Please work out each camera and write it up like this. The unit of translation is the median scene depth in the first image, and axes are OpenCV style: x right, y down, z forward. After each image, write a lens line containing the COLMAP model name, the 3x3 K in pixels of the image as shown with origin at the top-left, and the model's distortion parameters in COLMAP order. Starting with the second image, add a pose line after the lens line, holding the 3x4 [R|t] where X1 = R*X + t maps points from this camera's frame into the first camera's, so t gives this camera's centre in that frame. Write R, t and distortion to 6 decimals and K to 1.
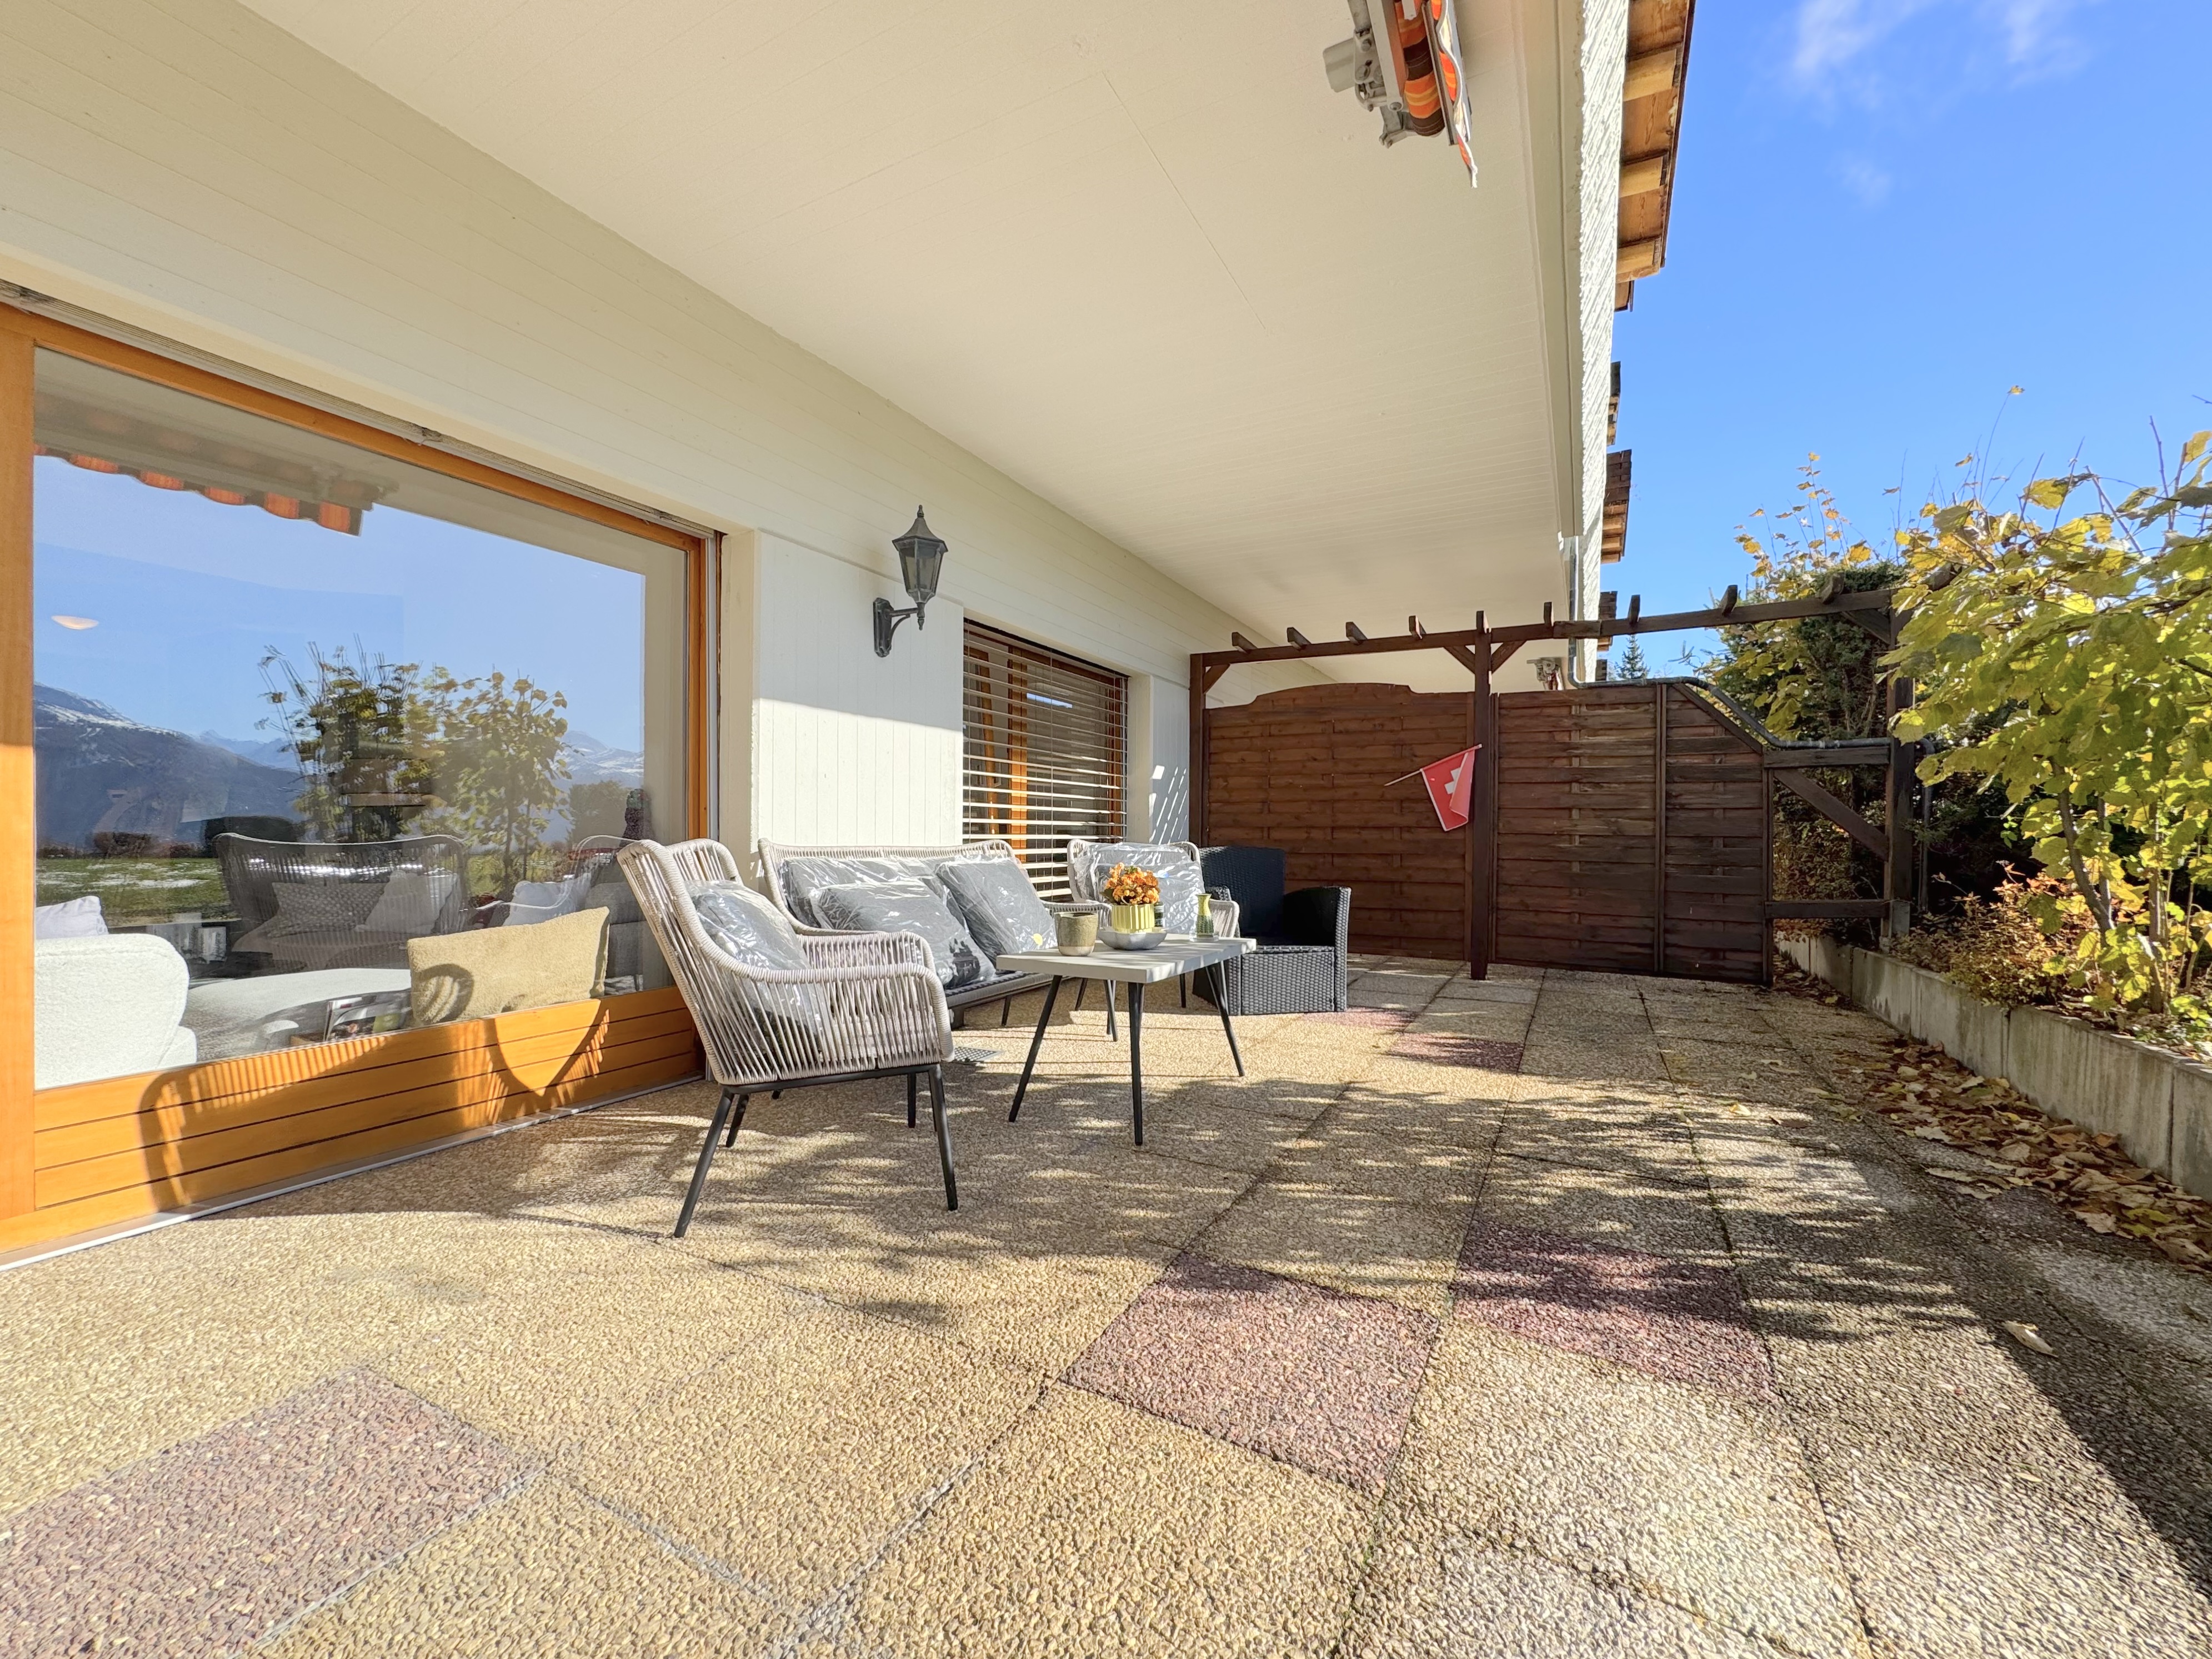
lens RADIAL K [[889.8, 0, 1058.5], [0, 889.8, 839.3], [0, 0, 1]] dist [0.003782, 0.000047]
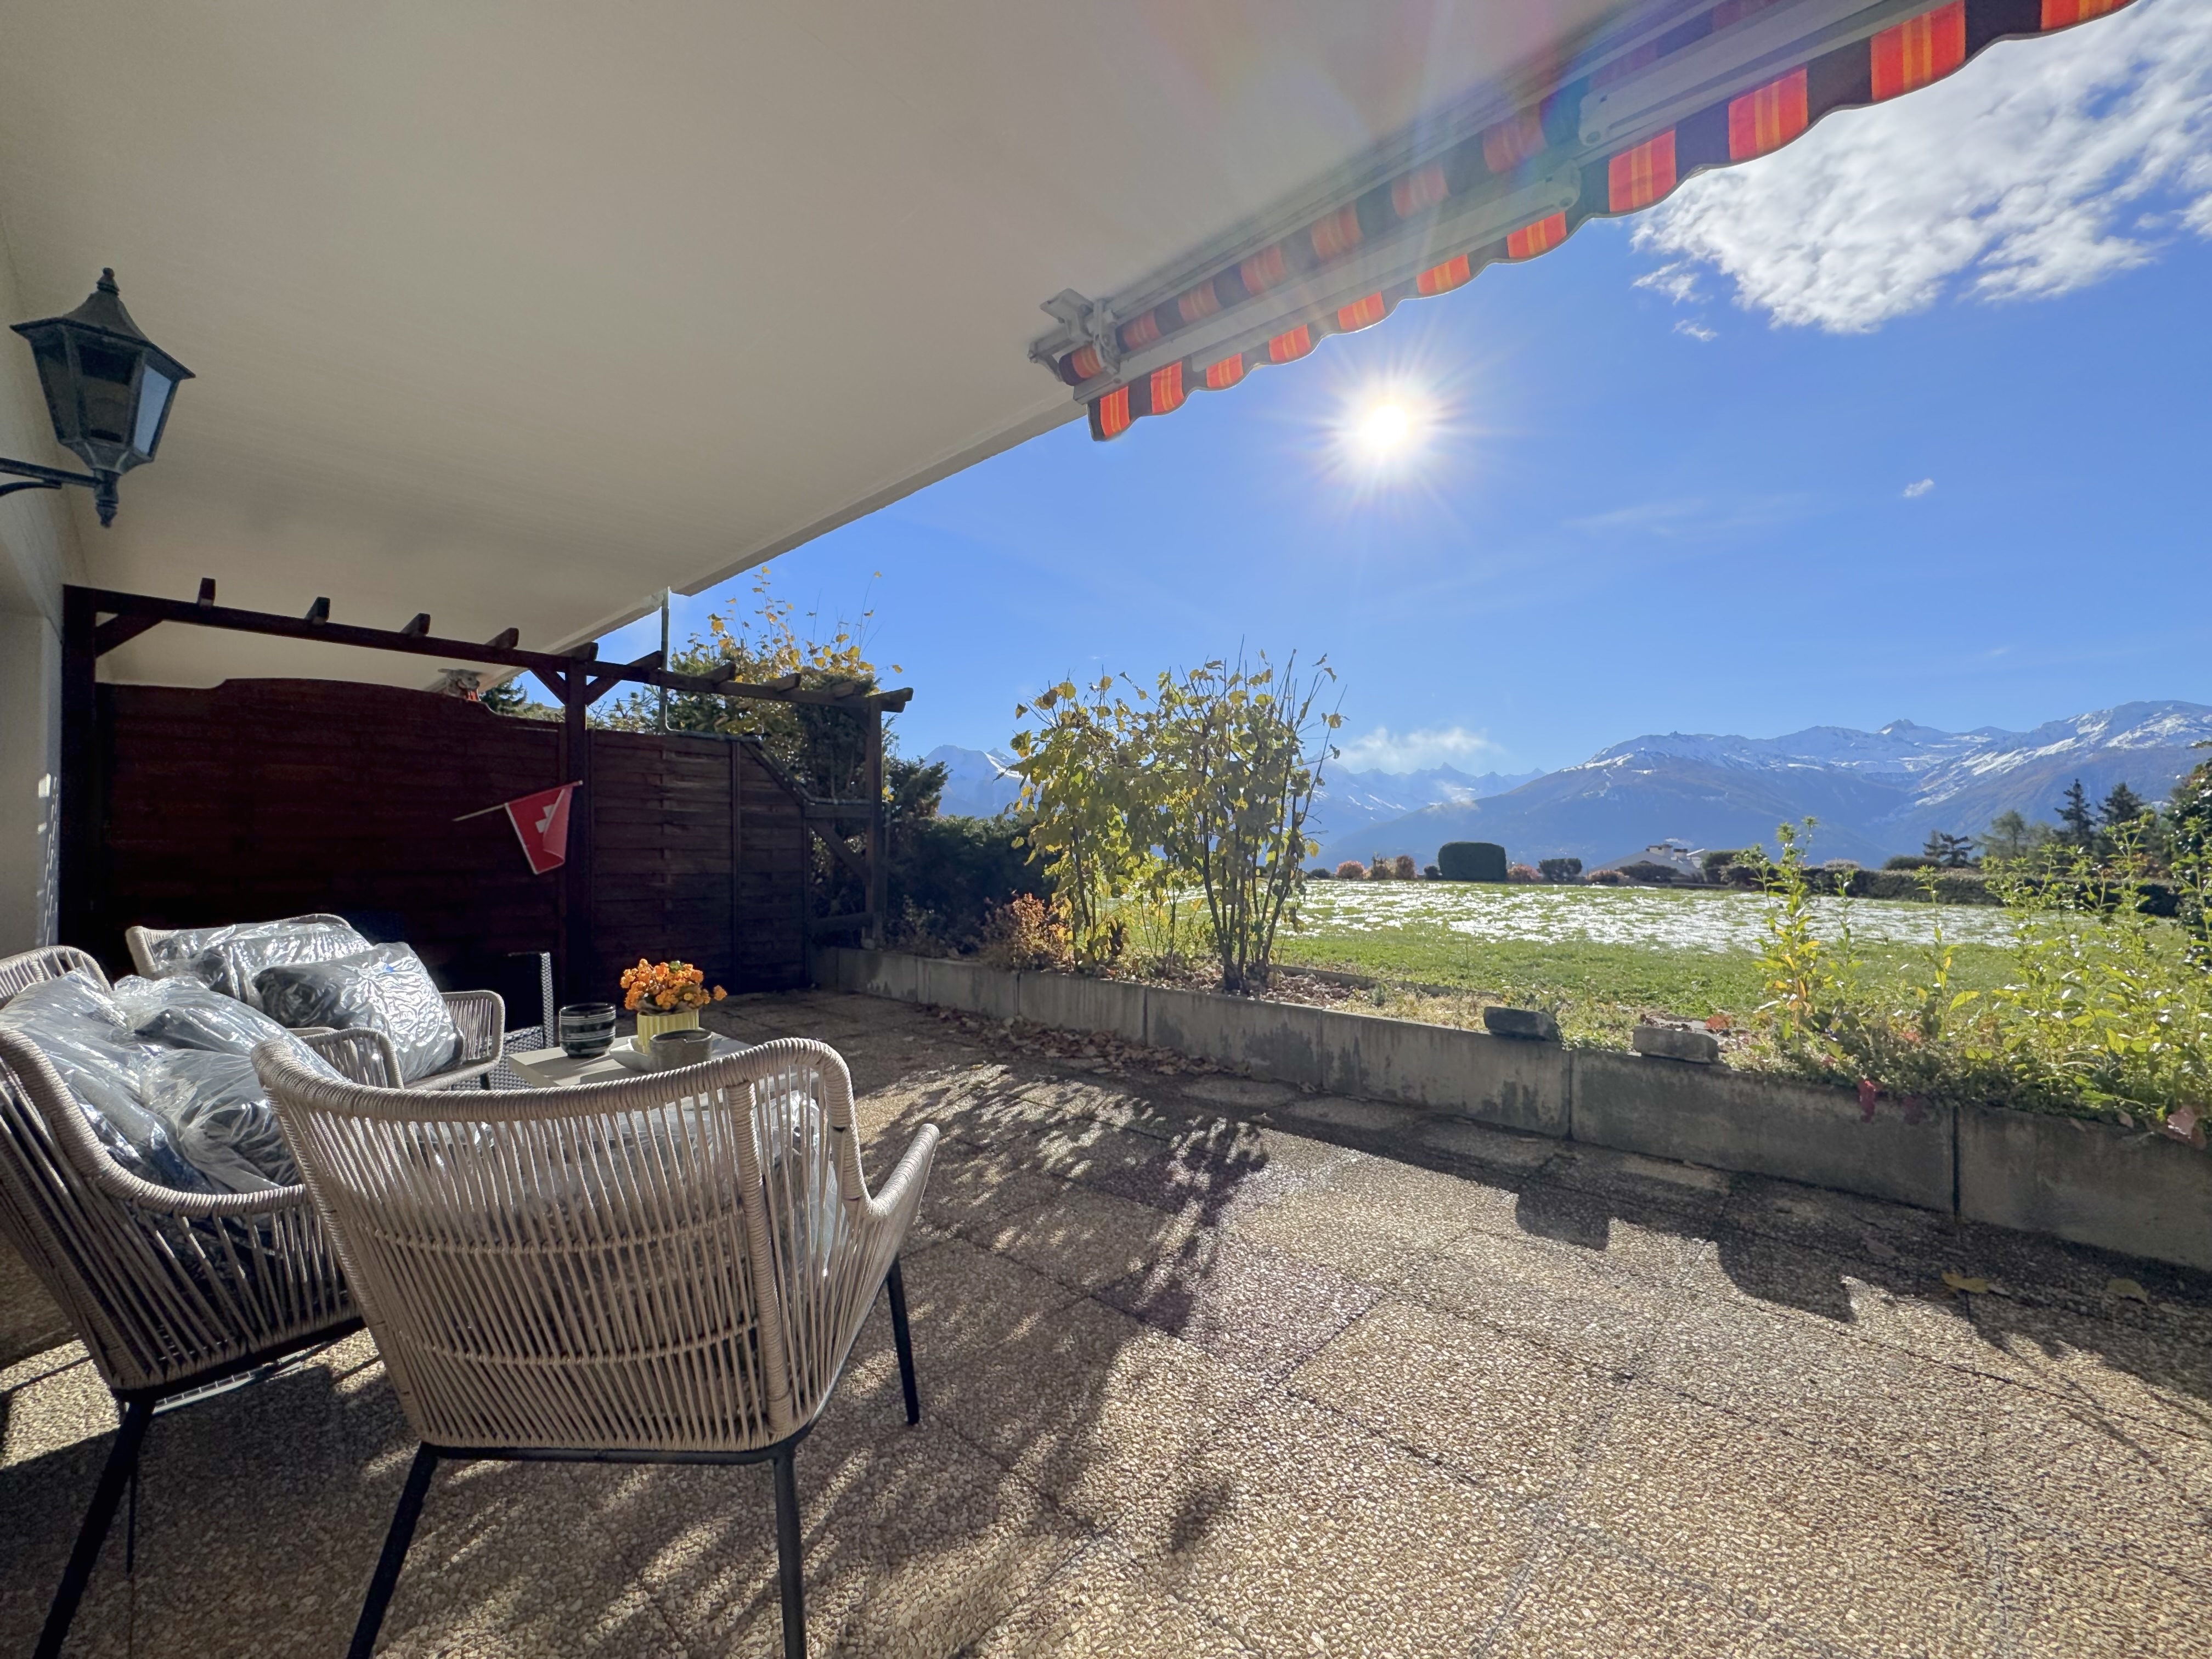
lens RADIAL K [[889.7, 0, 1096.1], [0, 889.7, 823.1], [0, 0, 1]] dist [0.003782, 0.000047]
pose [[0.202090, 0.007466, 0.979338, -0.698301], [0.012117, 0.999875, -0.010123, -0.098011], [-0.979292, 0.013913, 0.201975, 0.593692]]
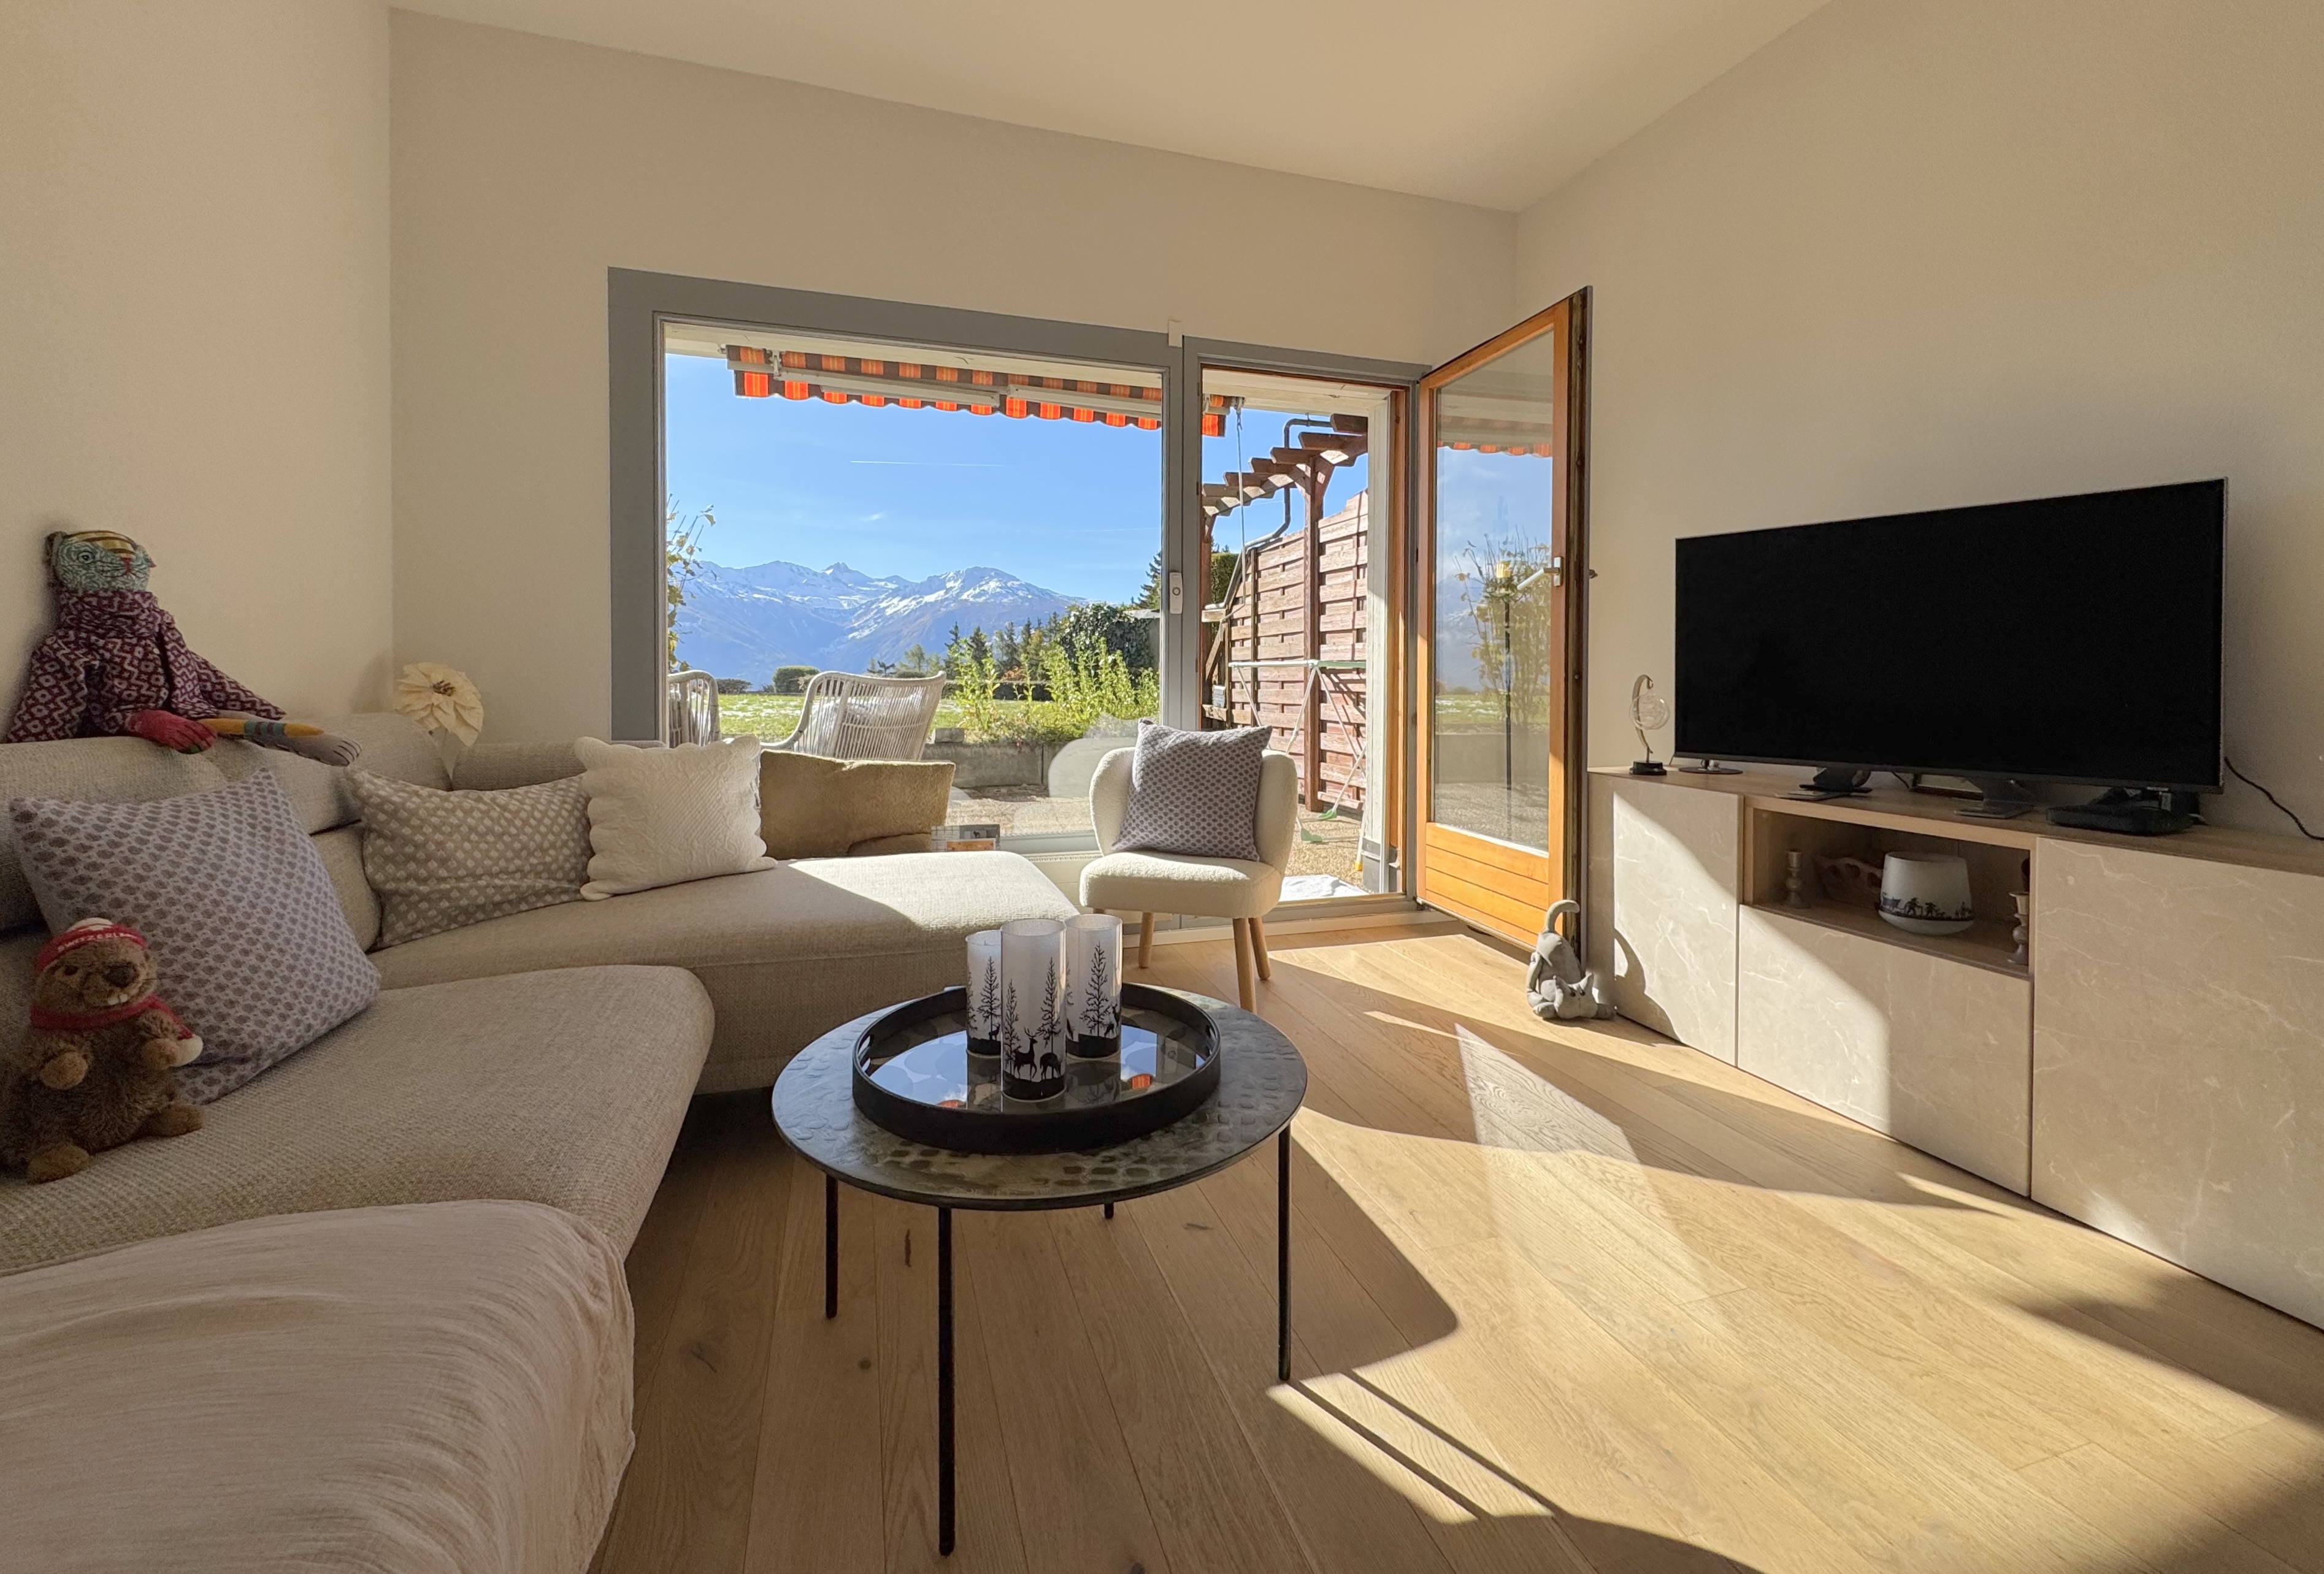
lens RADIAL K [[991.8, 0, 1191.6], [0, 991.8, 685.7], [0, 0, 1]] dist [-0.001343, 0.000286]
pose [[-0.764406, -0.026562, 0.644187, -1.683819], [-0.009908, 0.999517, 0.029456, -0.038997], [-0.644658, 0.016134, -0.764300, 1.751197]]
